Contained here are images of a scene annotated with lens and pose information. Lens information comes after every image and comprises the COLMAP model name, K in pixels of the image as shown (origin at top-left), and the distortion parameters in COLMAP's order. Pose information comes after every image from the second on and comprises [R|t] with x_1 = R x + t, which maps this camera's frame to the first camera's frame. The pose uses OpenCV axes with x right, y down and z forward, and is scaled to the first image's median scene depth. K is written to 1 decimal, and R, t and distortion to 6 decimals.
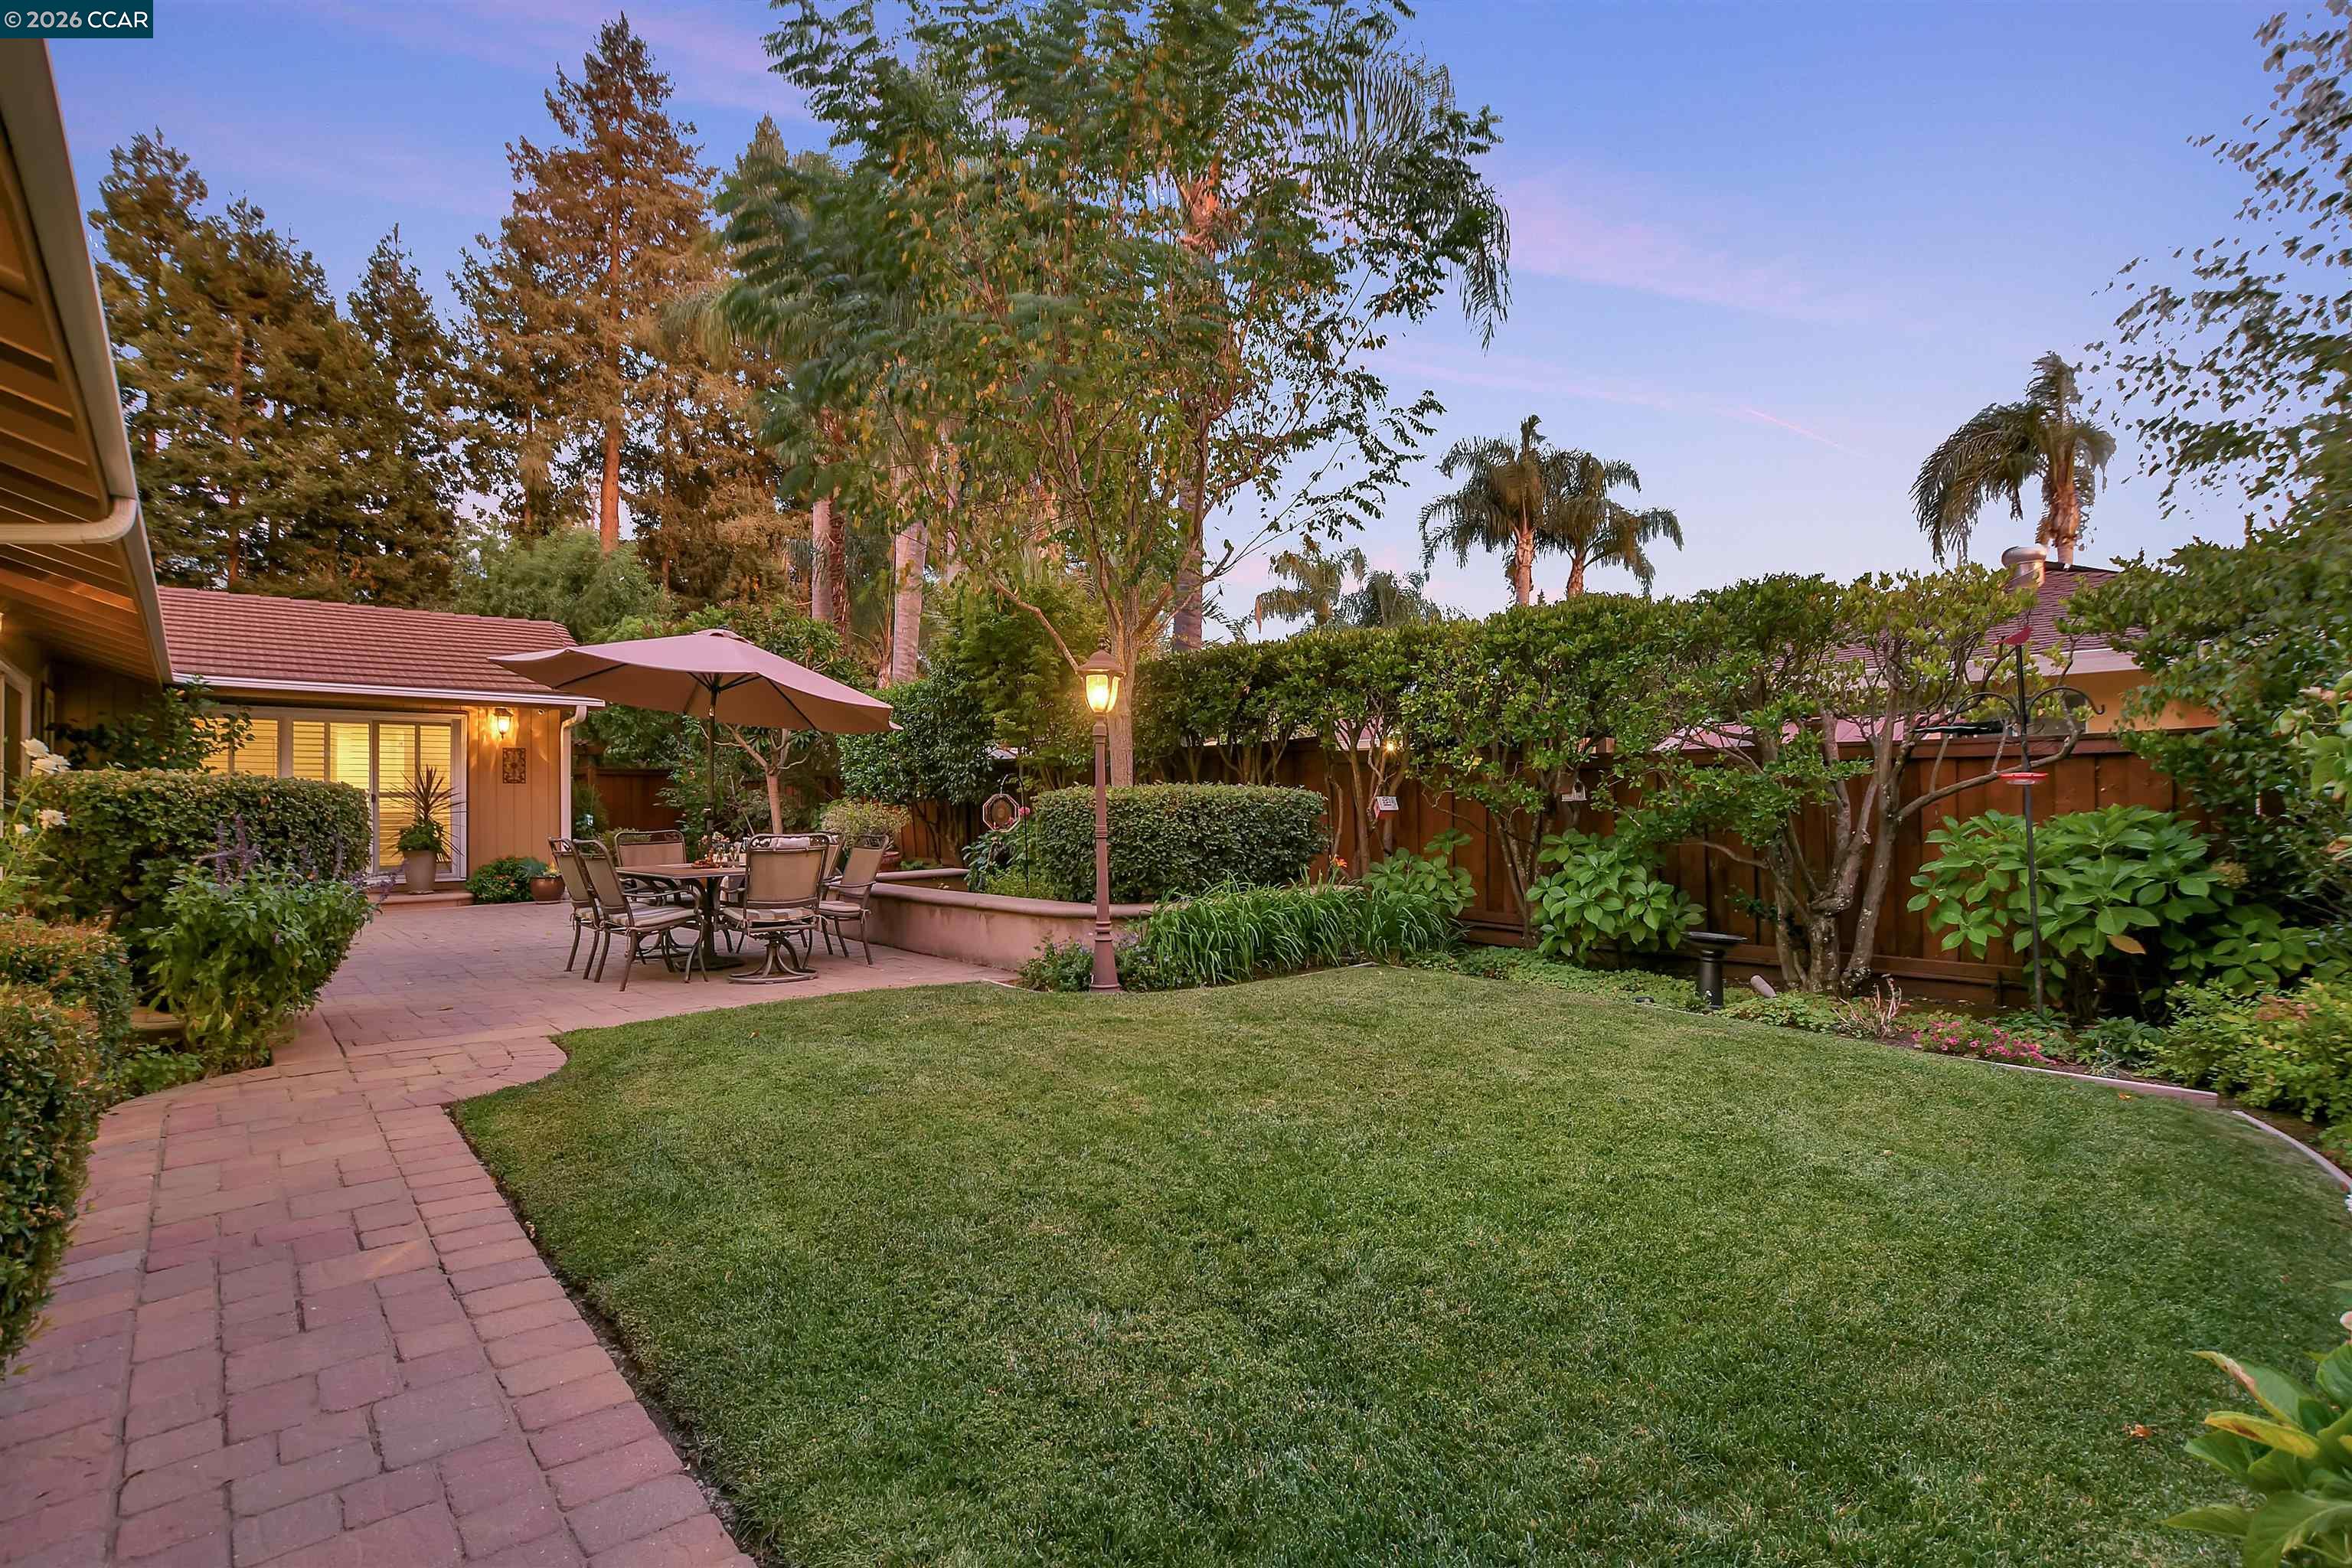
lens RADIAL K [[1071.4, 0, 1175.9], [0, 1071.4, 799.8], [0, 0, 1]] dist [-0.036248, 0.005998]
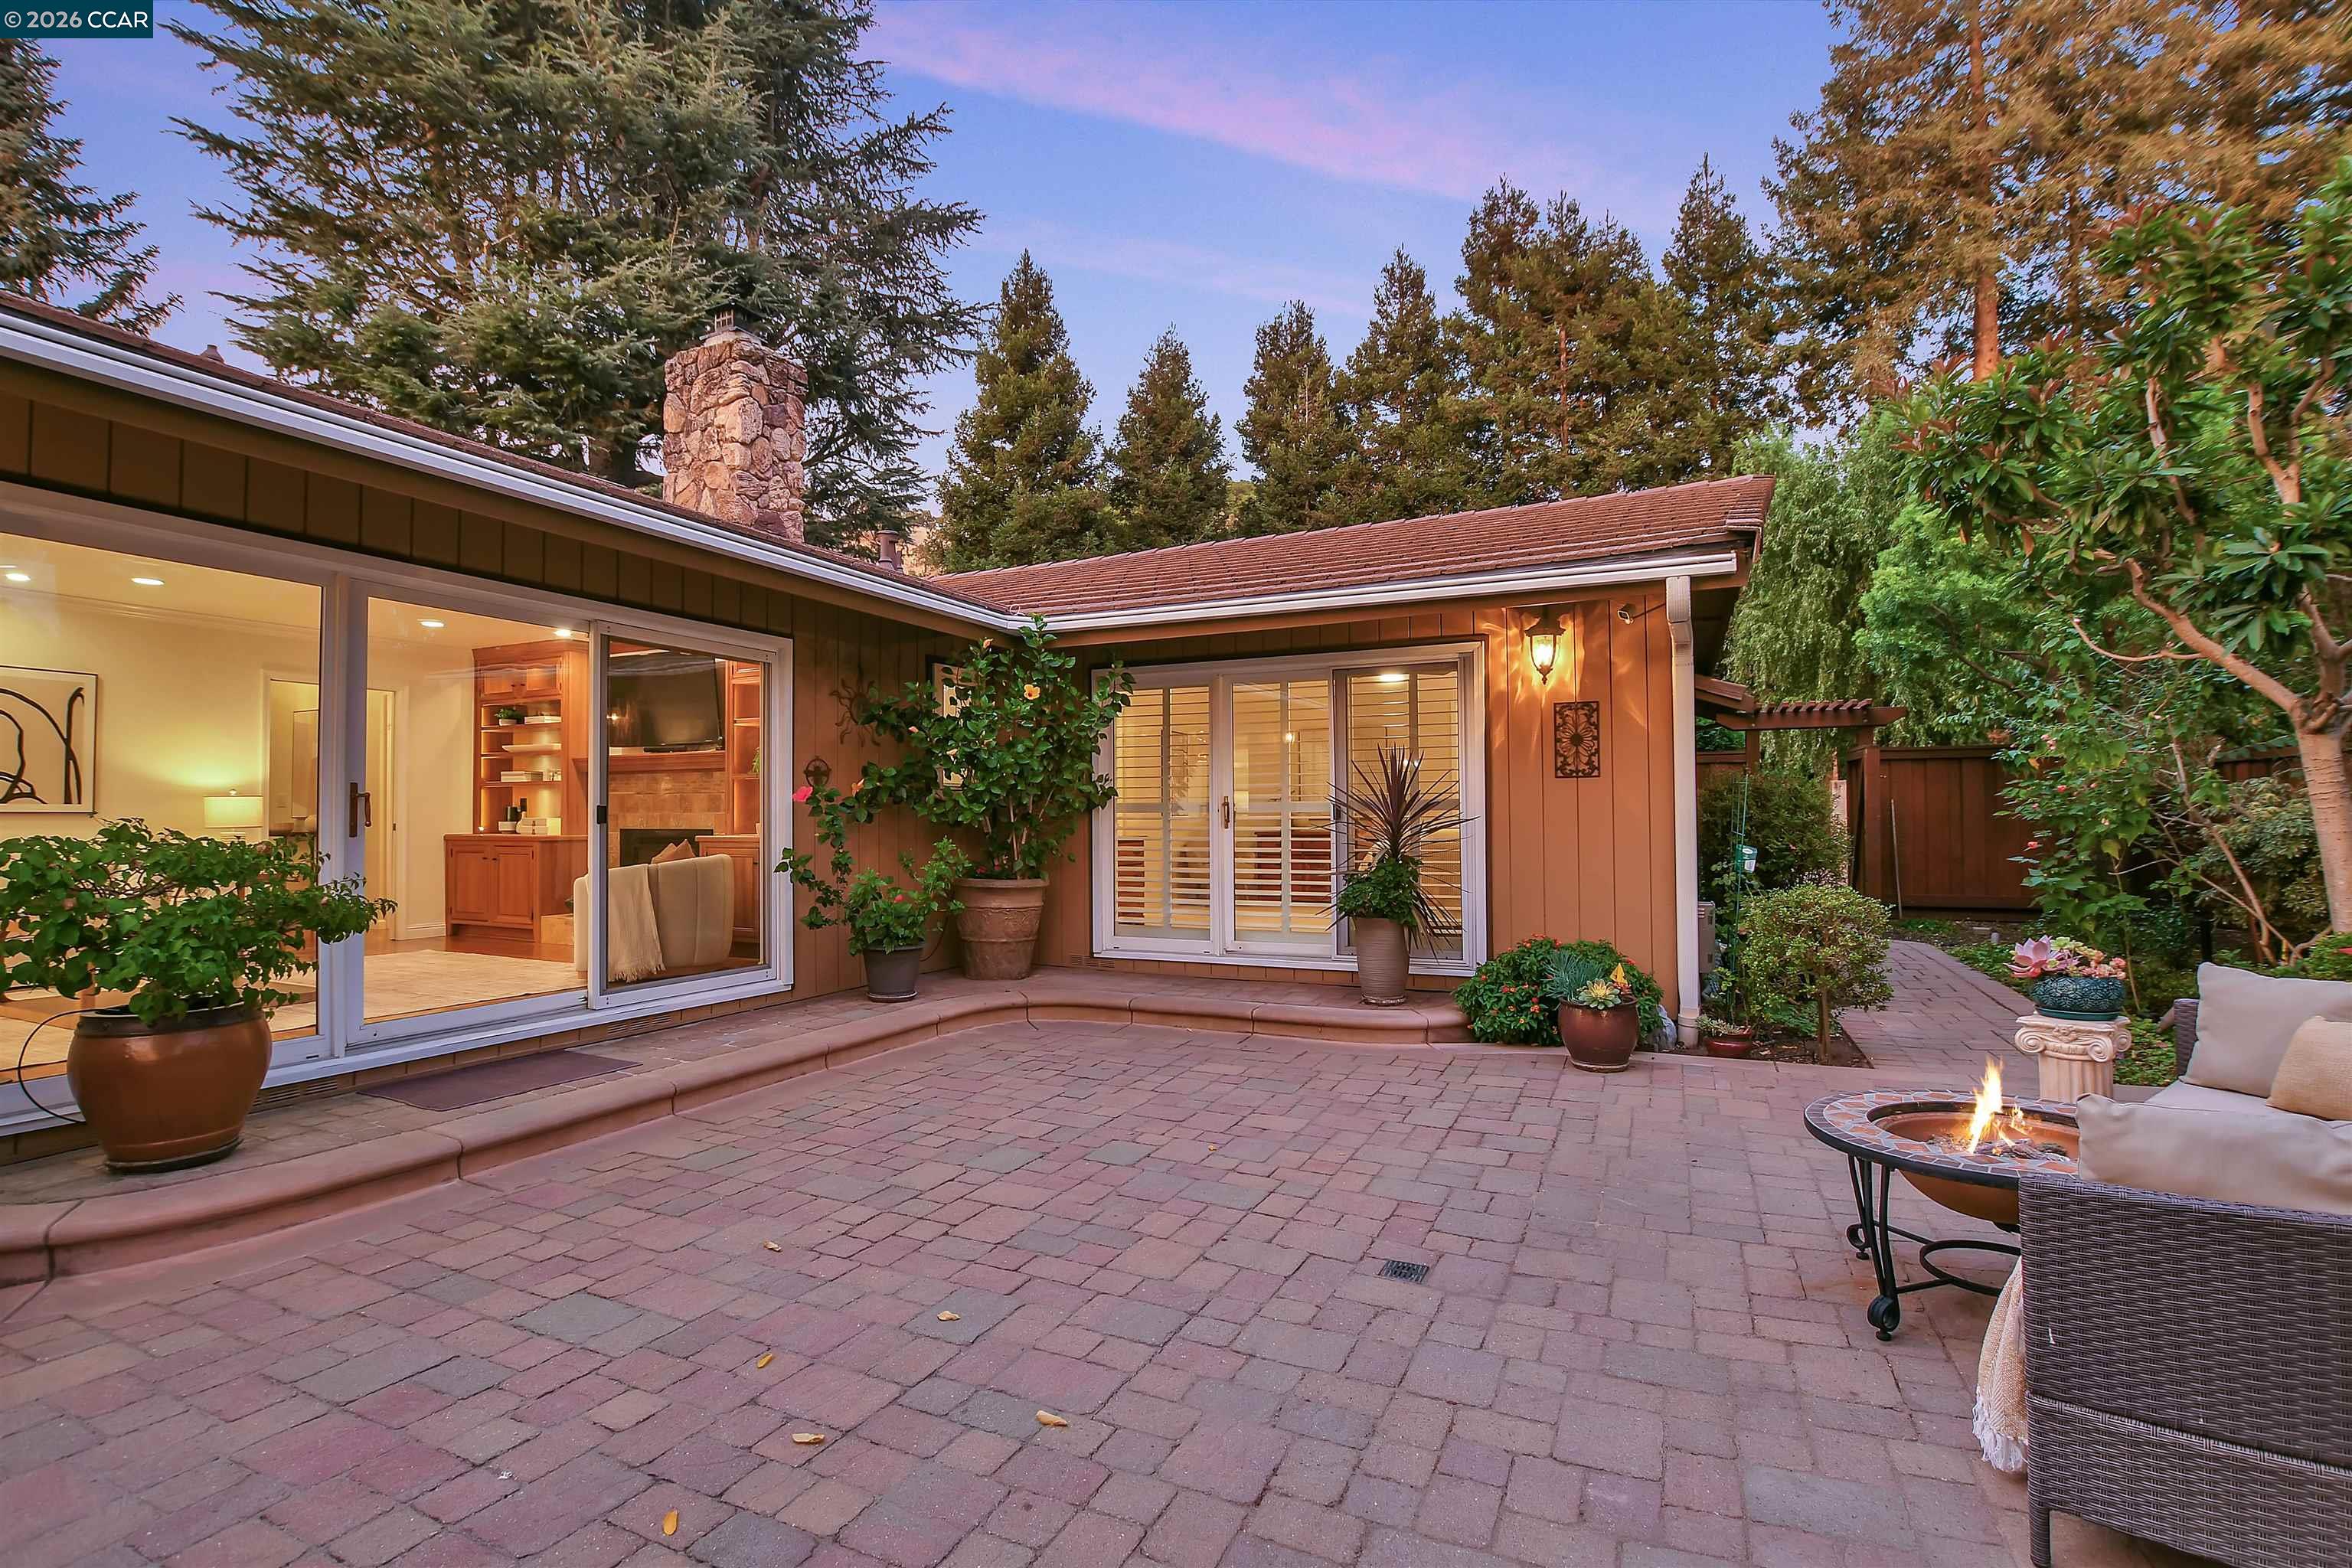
lens RADIAL K [[1071.4, 0, 1171.0], [0, 1071.4, 797.7], [0, 0, 1]] dist [-0.036248, 0.005998]
pose [[0.373069, -0.012305, -0.927722, -0.107939], [0.011796, 0.999894, -0.008519, -0.002089], [0.927729, -0.007766, 0.373175, 0.276321]]
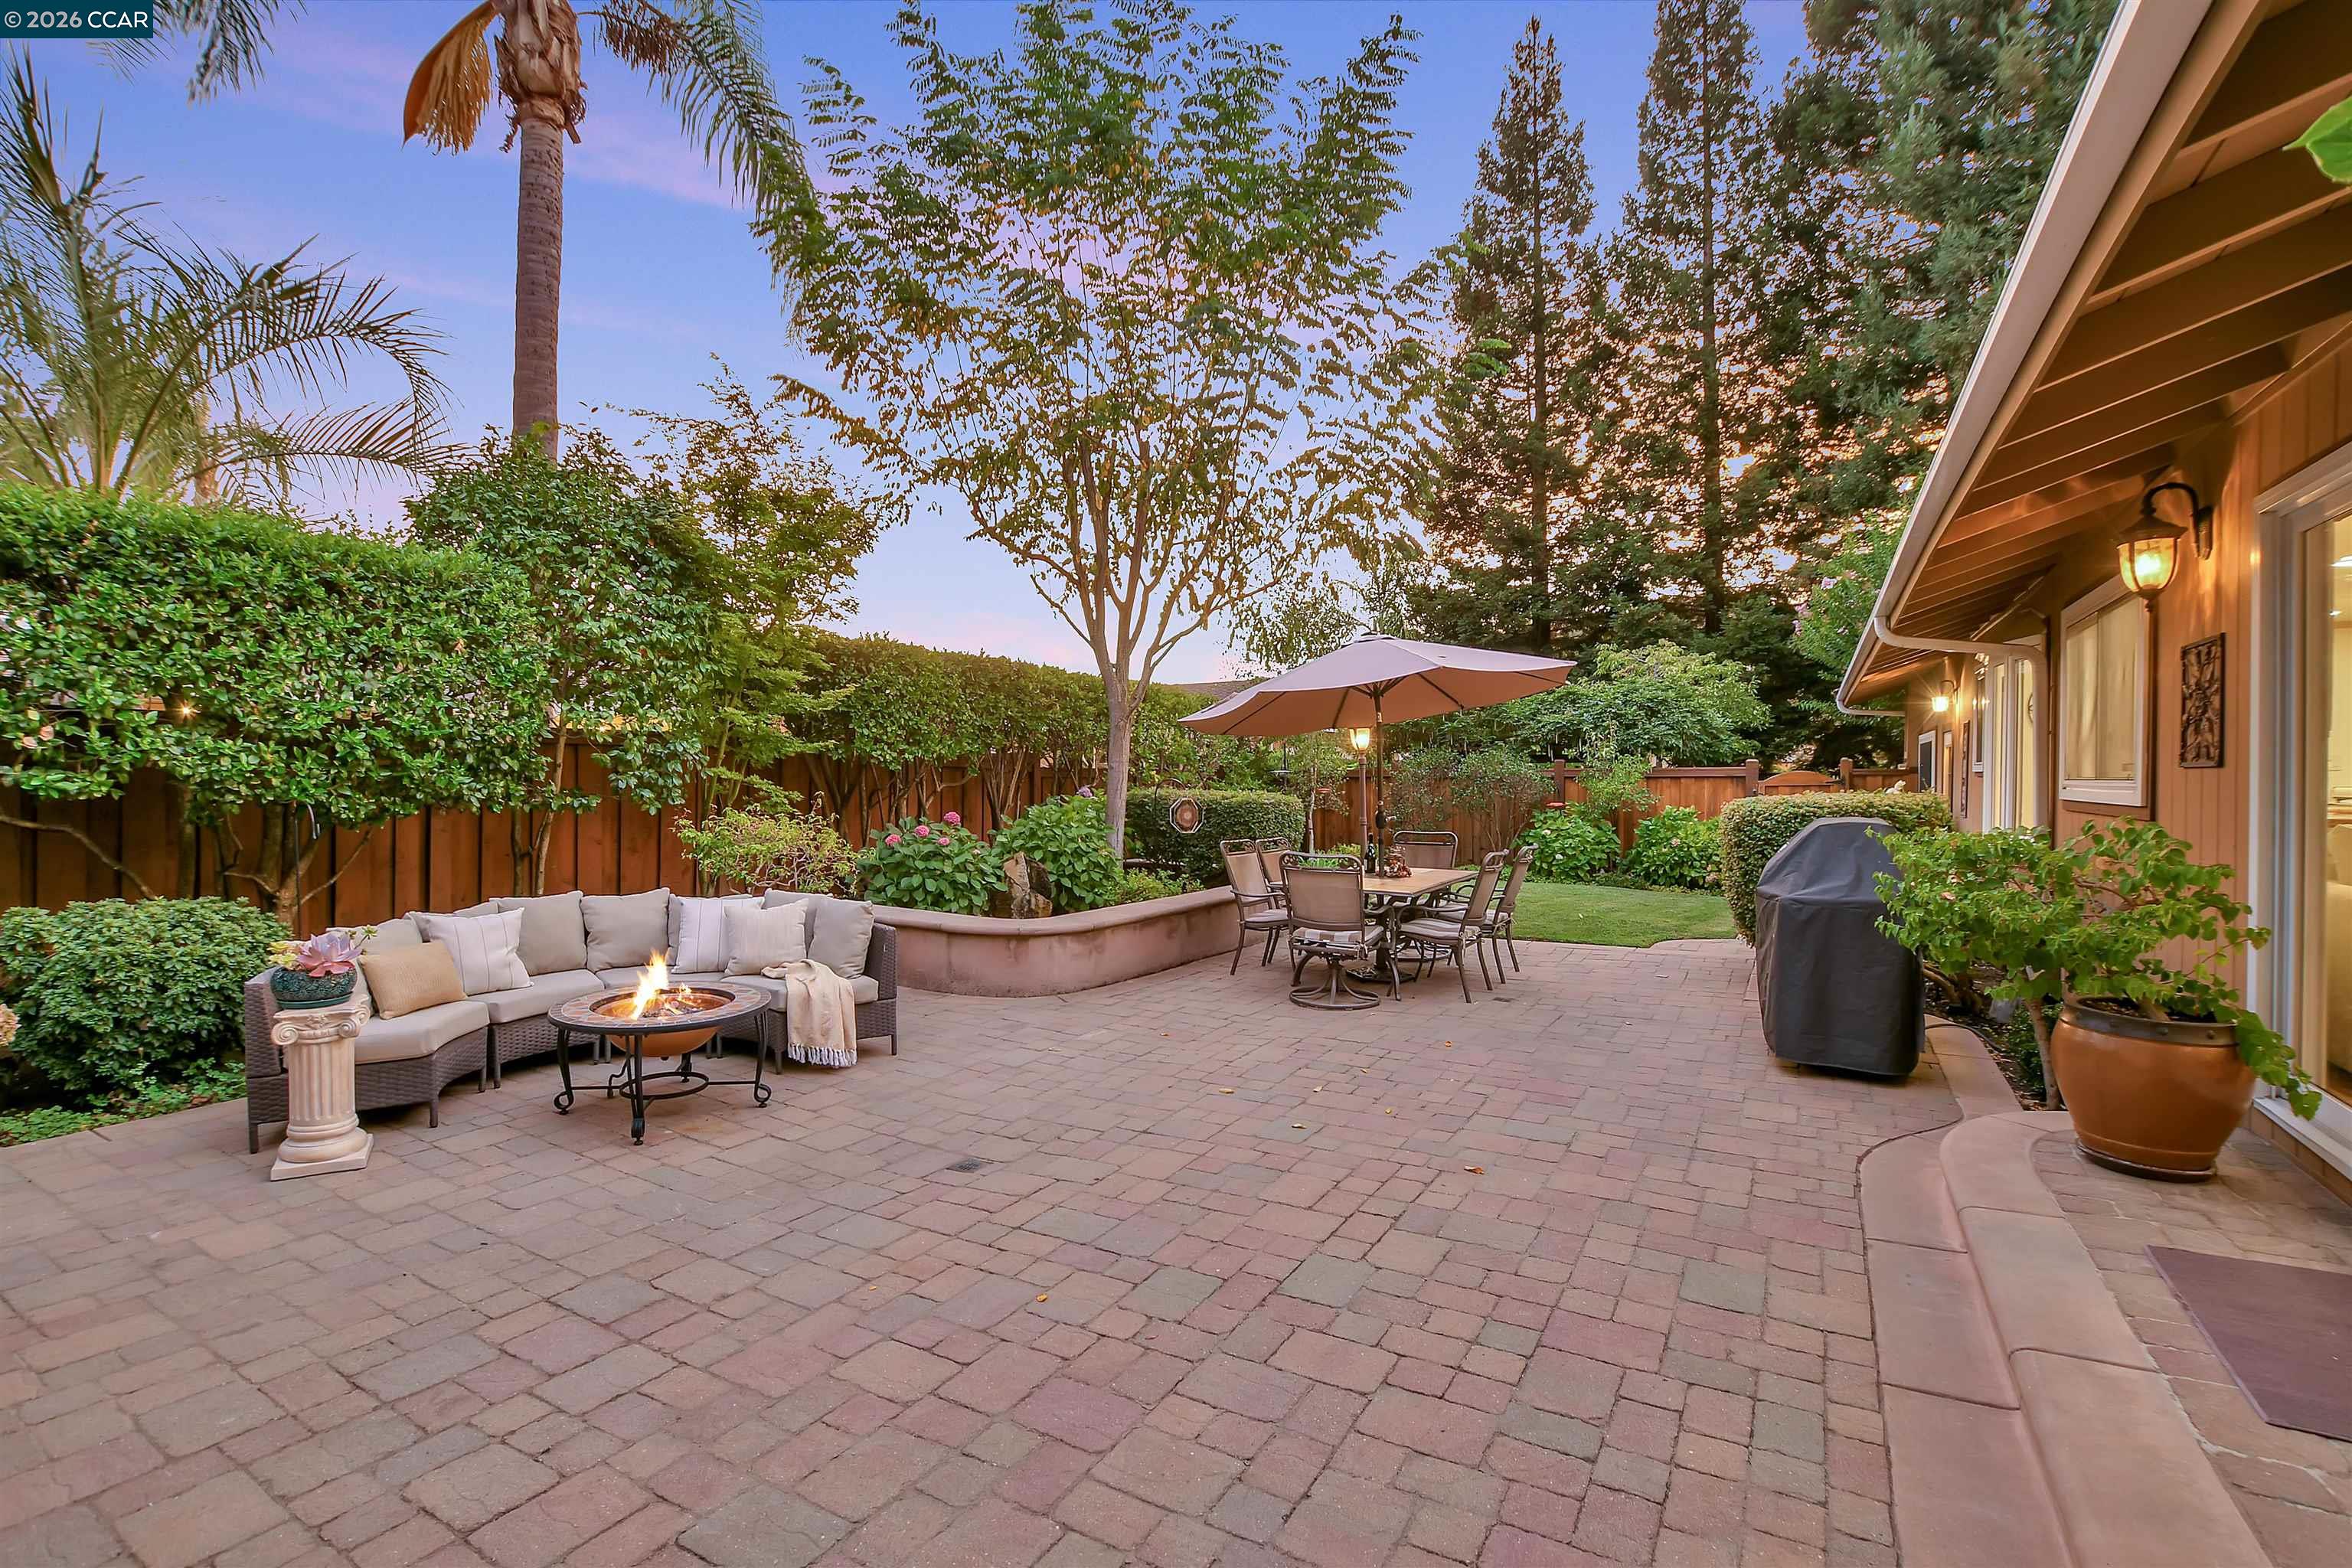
lens RADIAL K [[1071.4, 0, 1173.3], [0, 1071.4, 795.8], [0, 0, 1]] dist [-0.036248, 0.005998]
pose [[-0.279329, -0.009599, 0.960148, -0.312731], [-0.005707, 0.999949, 0.008337, -0.004454], [-0.960179, -0.003151, -0.279369, 0.342413]]
